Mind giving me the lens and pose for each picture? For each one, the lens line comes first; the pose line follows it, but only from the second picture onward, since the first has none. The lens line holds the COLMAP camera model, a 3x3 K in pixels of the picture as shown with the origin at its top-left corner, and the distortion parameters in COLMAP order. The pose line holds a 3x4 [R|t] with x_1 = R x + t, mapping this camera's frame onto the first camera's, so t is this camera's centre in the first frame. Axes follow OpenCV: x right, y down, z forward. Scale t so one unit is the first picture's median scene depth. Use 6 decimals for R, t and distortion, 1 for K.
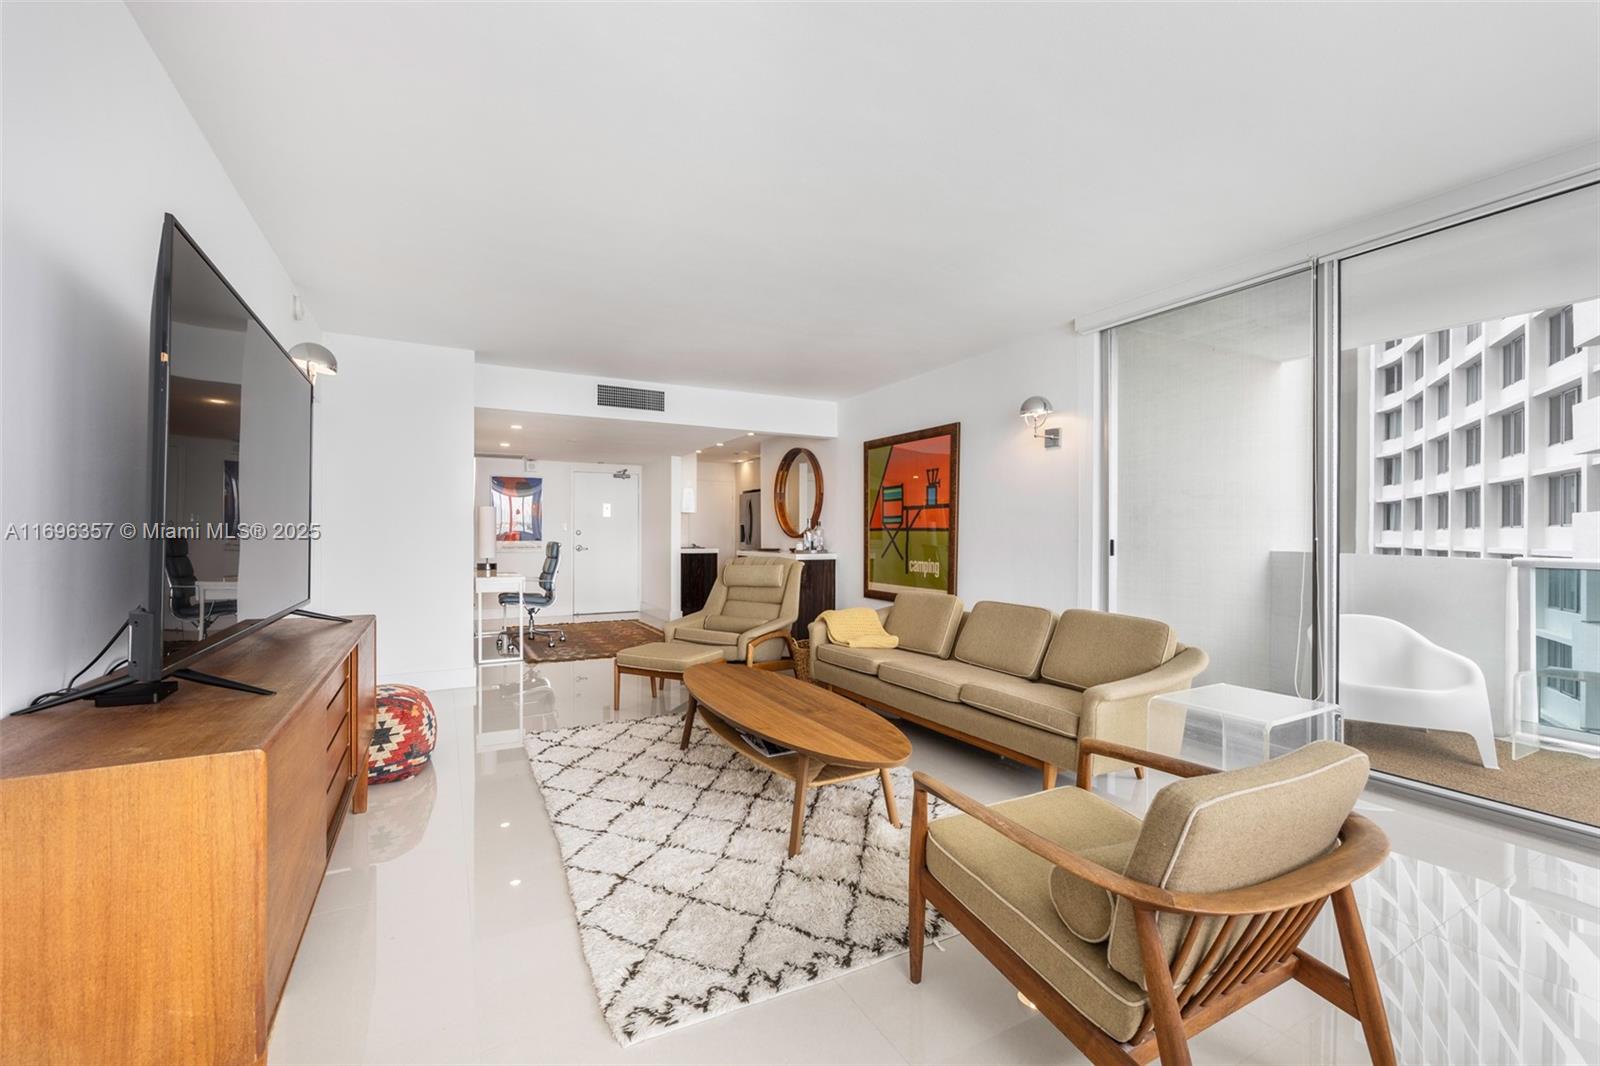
lens RADIAL K [[650.2, 0, 794.1], [0, 650.2, 535.7], [0, 0, 1]] dist [0.001619, -0.000514]
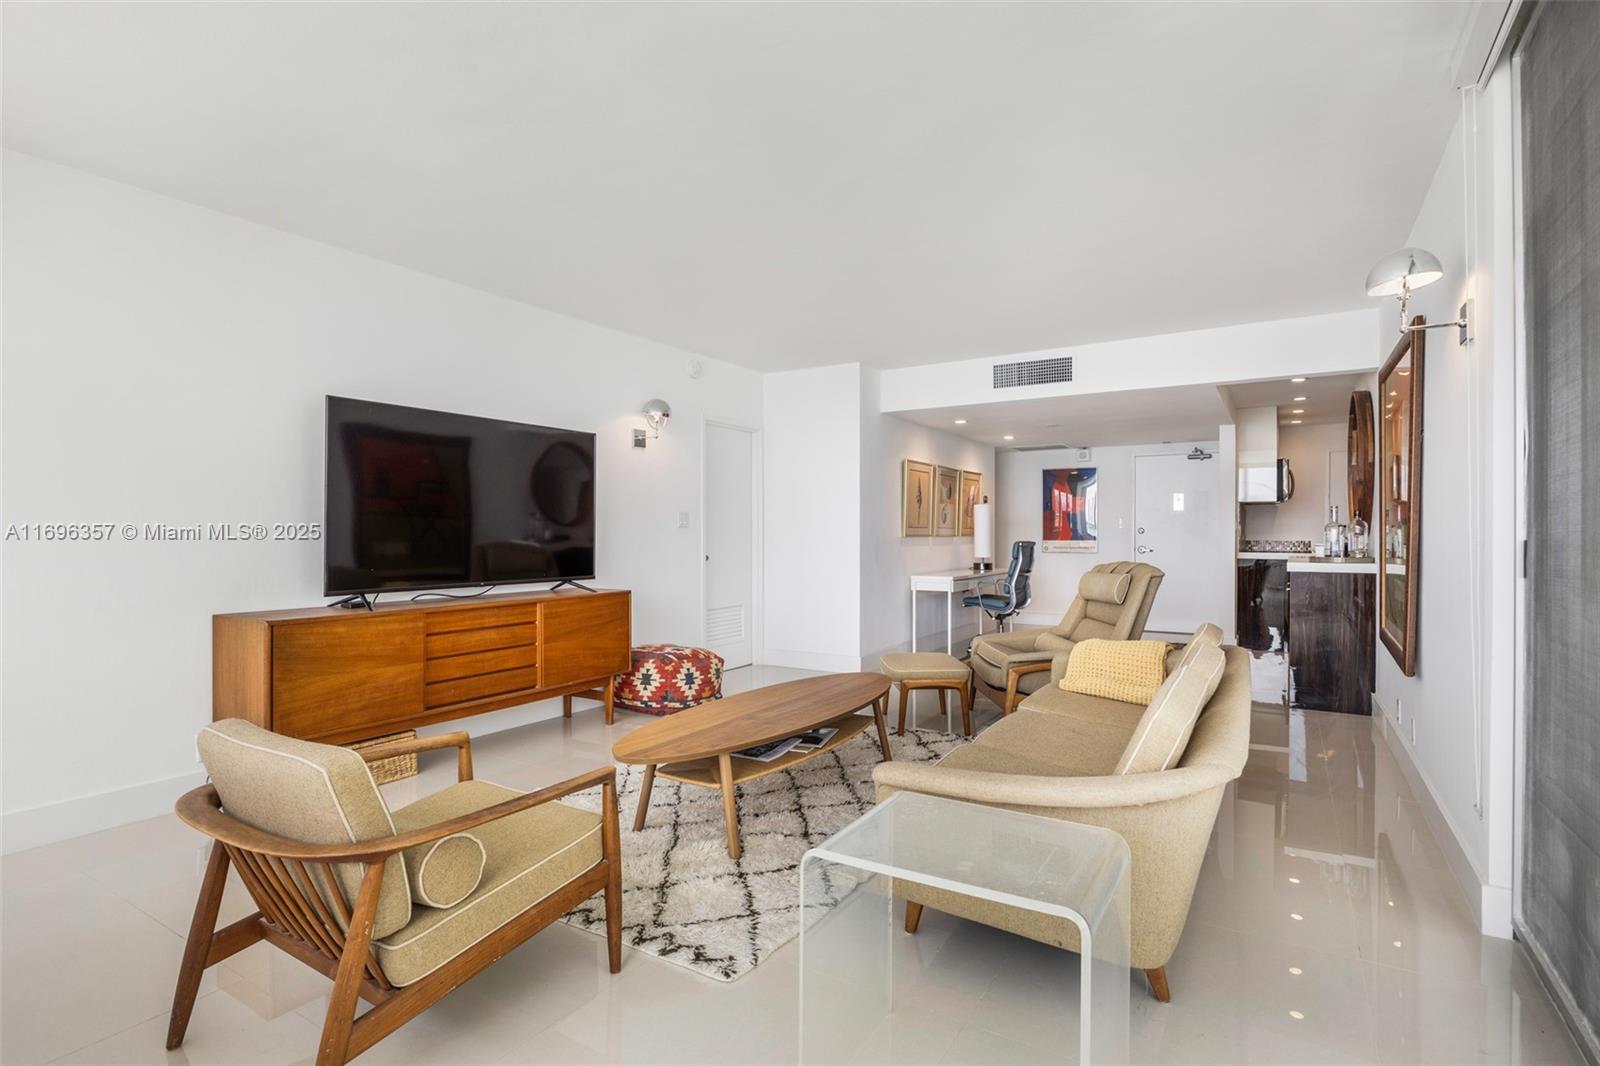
lens RADIAL K [[791.0, 0, 802.0], [0, 791.0, 531.1], [0, 0, 1]] dist [-0.010037, -0.000177]
pose [[0.500225, -0.005064, -0.865881, 0.976846], [0.000732, 0.999985, -0.005425, 0.001900], [0.865895, 0.002080, 0.500221, 0.437874]]
